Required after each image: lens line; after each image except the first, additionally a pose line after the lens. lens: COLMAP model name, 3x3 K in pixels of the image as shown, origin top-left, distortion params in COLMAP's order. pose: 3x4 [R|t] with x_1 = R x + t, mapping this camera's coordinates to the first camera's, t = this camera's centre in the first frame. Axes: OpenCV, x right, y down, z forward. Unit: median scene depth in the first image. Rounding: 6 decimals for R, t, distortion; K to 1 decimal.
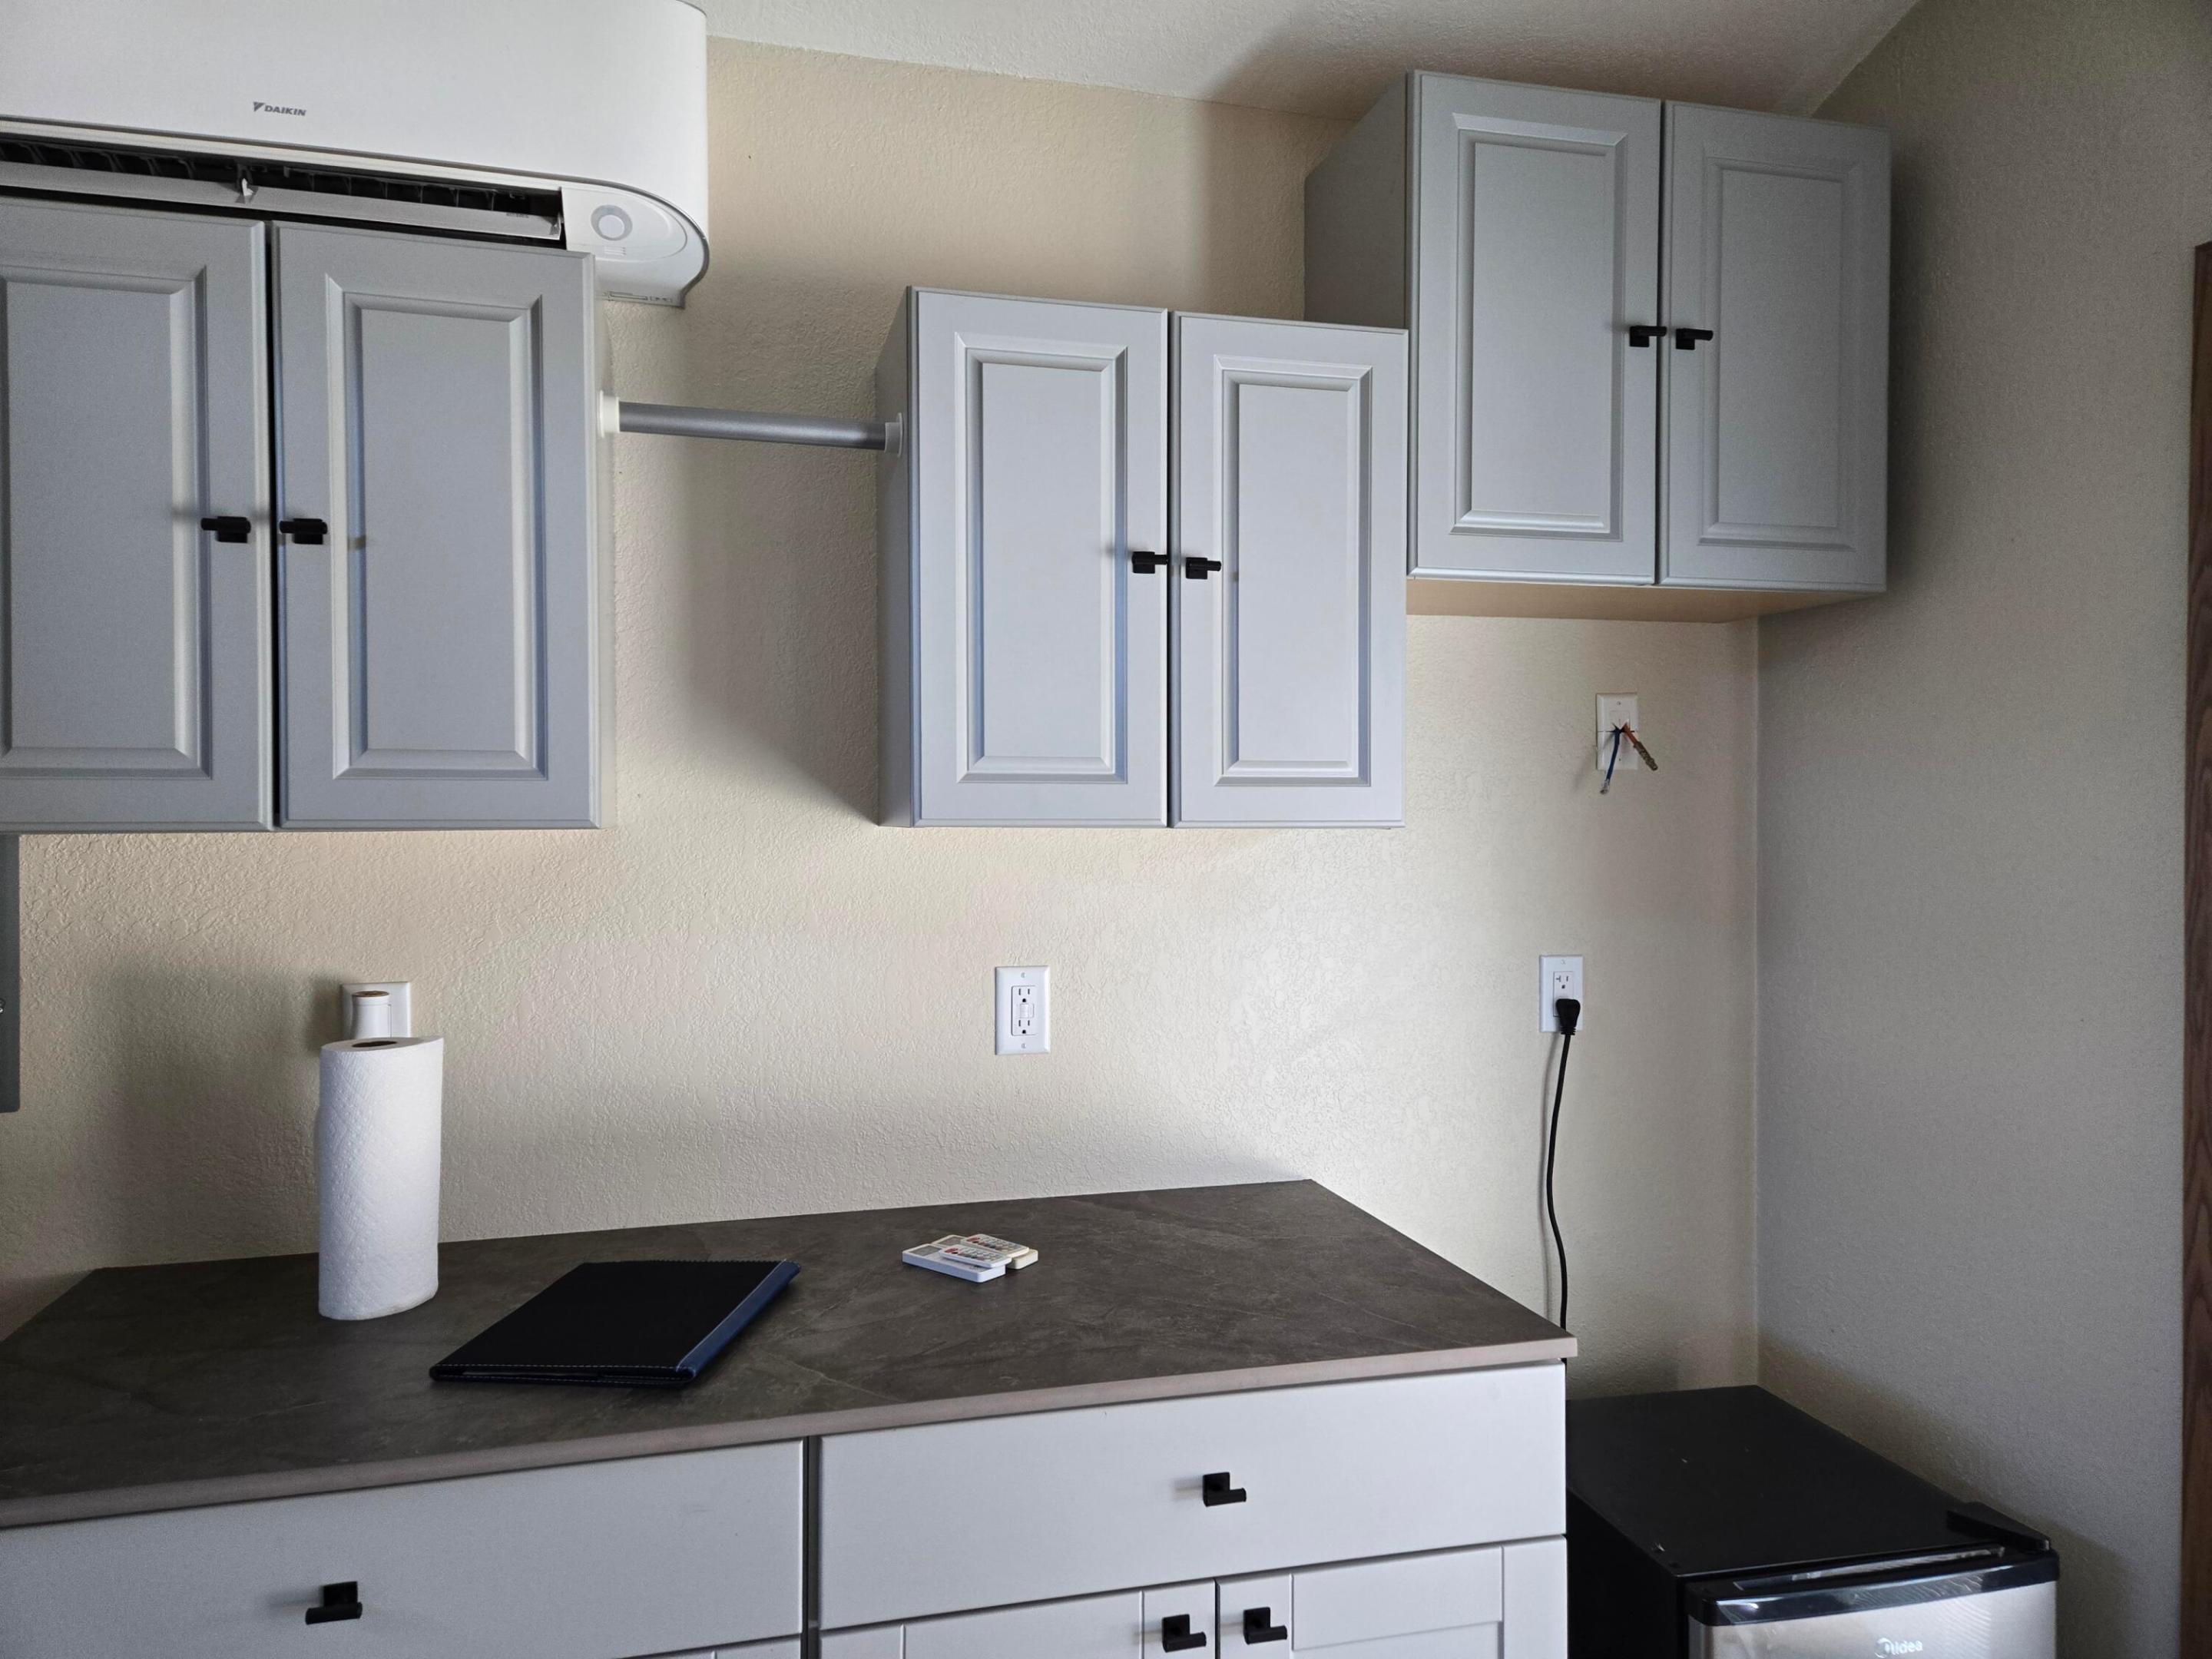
lens RADIAL K [[1468.3, 0, 1077.3], [0, 1468.3, 838.1], [0, 0, 1]] dist [0.084639, -0.065461]
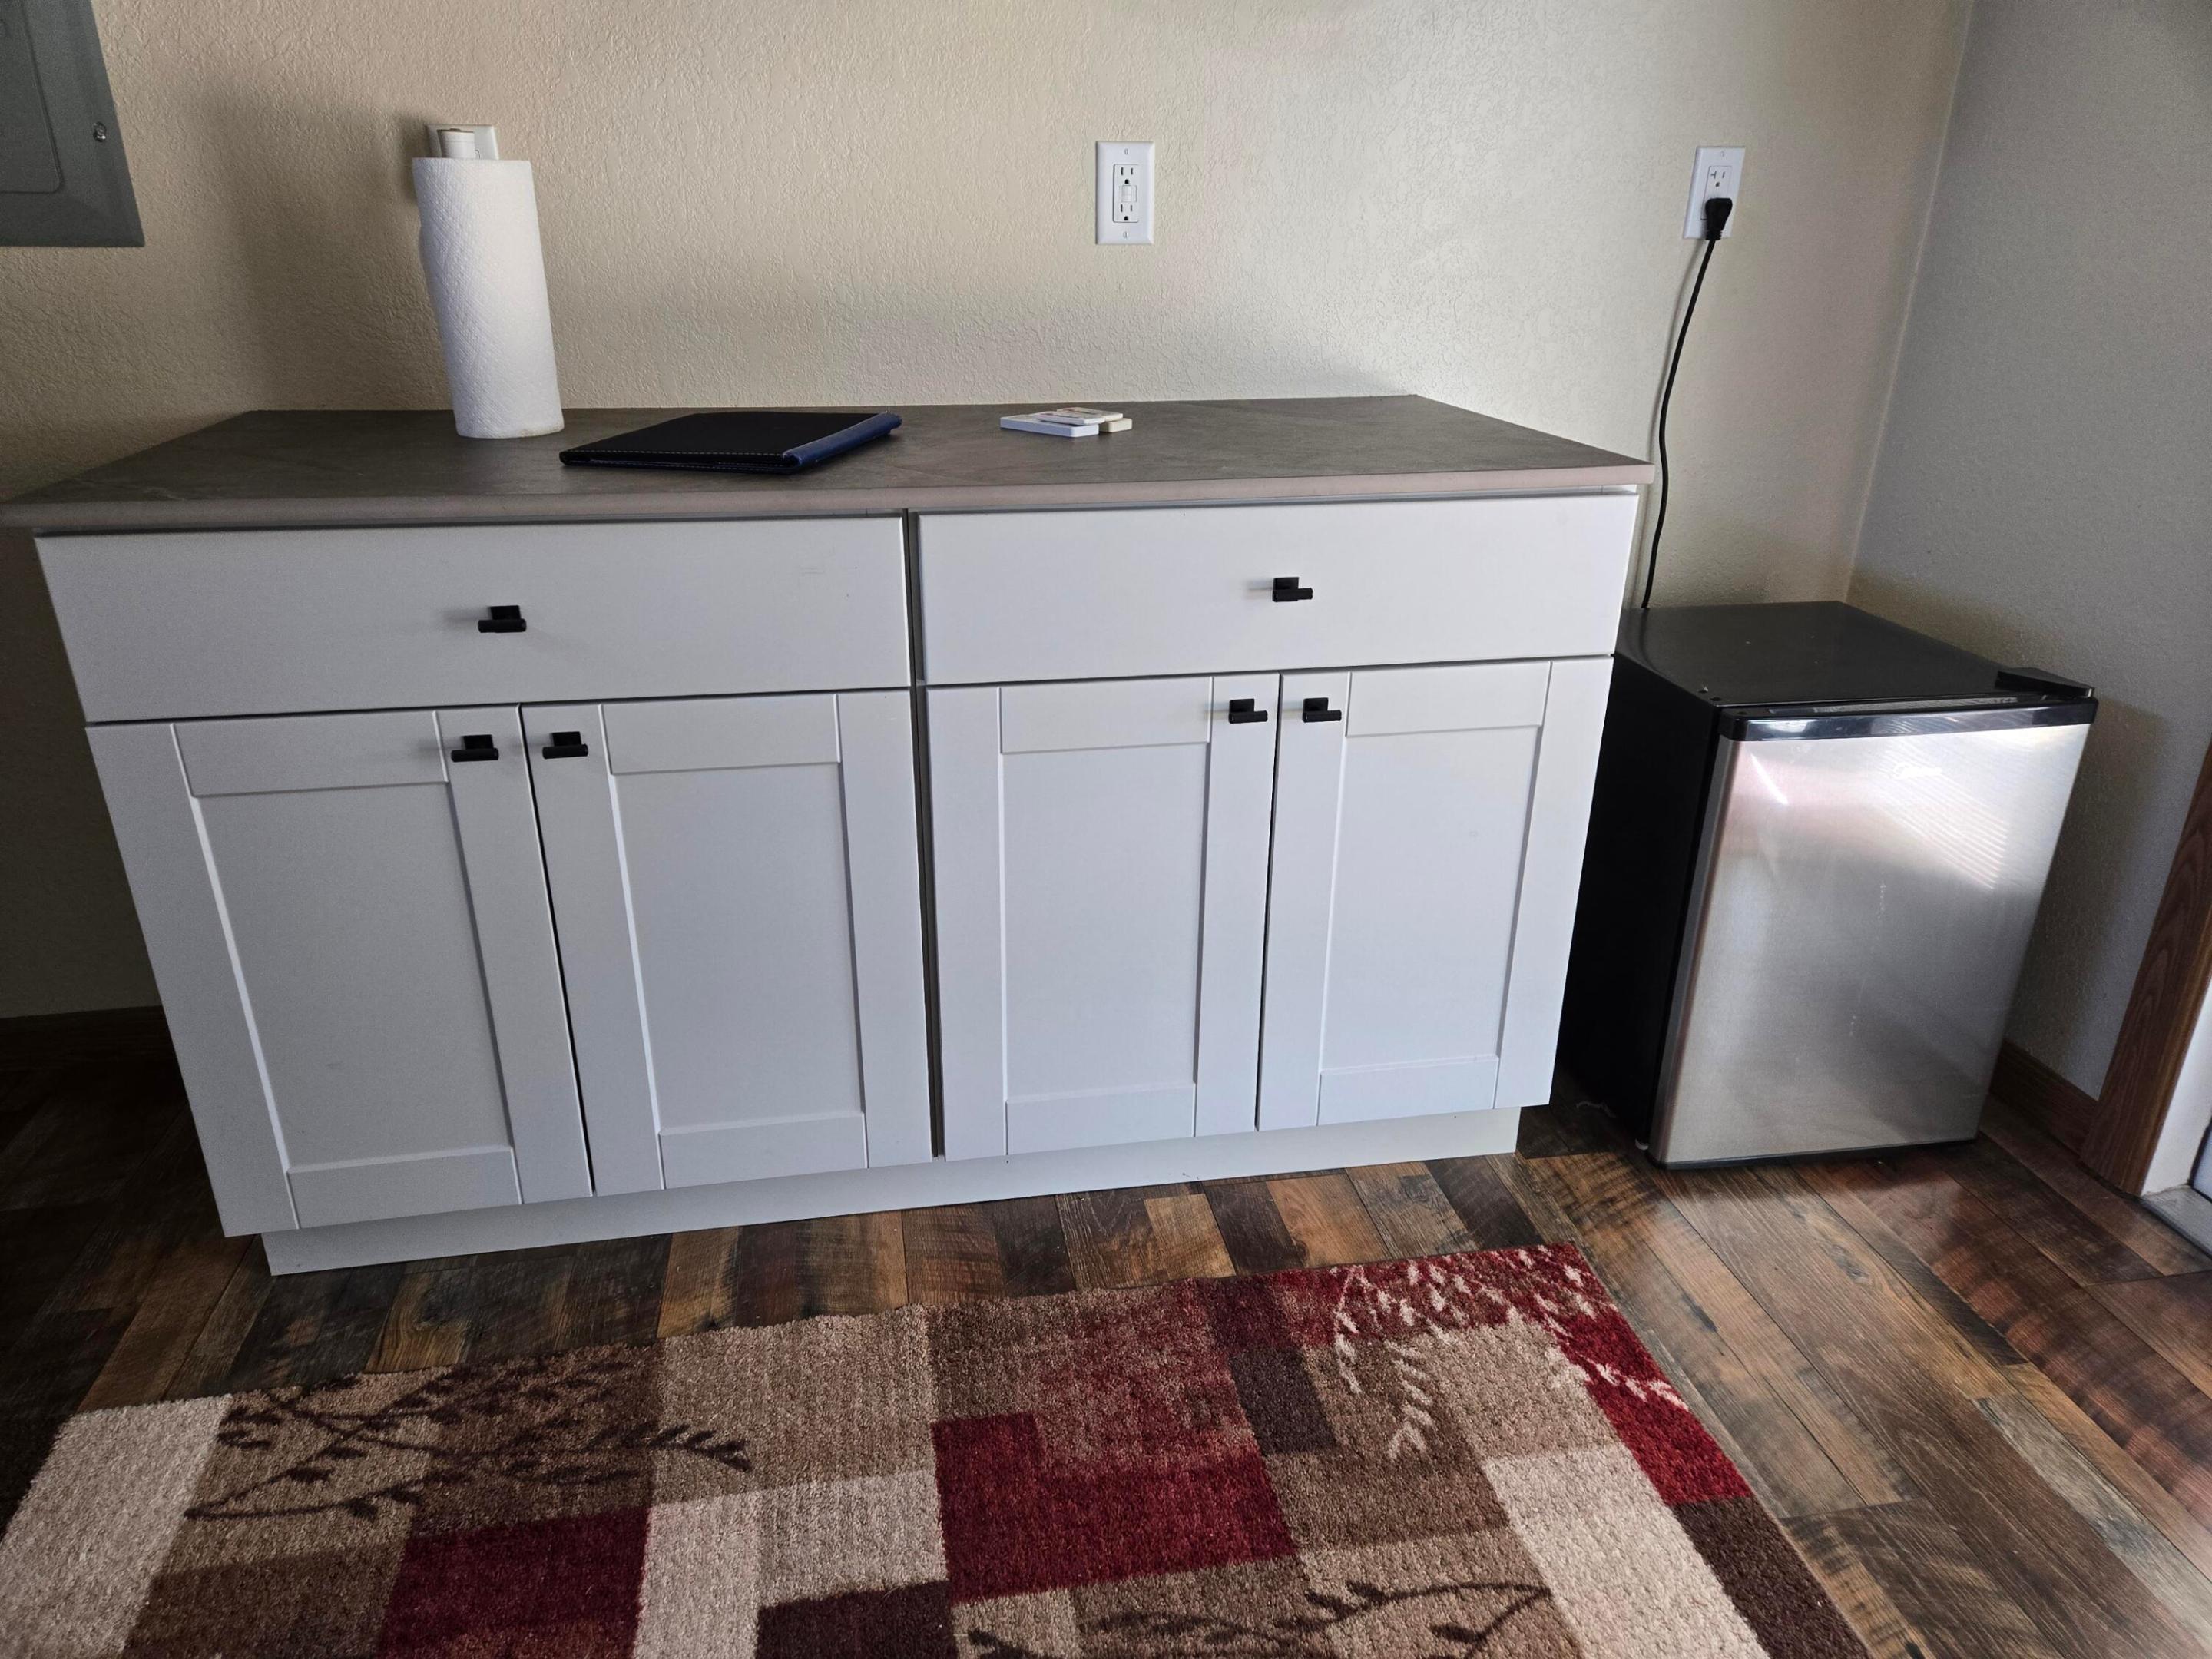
lens RADIAL K [[1471.9, 0, 1093.9], [0, 1471.9, 817.2], [0, 0, 1]] dist [0.084459, -0.066554]
pose [[0.997010, 0.035619, -0.068580, 0.027132], [-0.007032, 0.925576, 0.378497, 0.147514], [0.076958, -0.376883, 0.923058, -0.047721]]
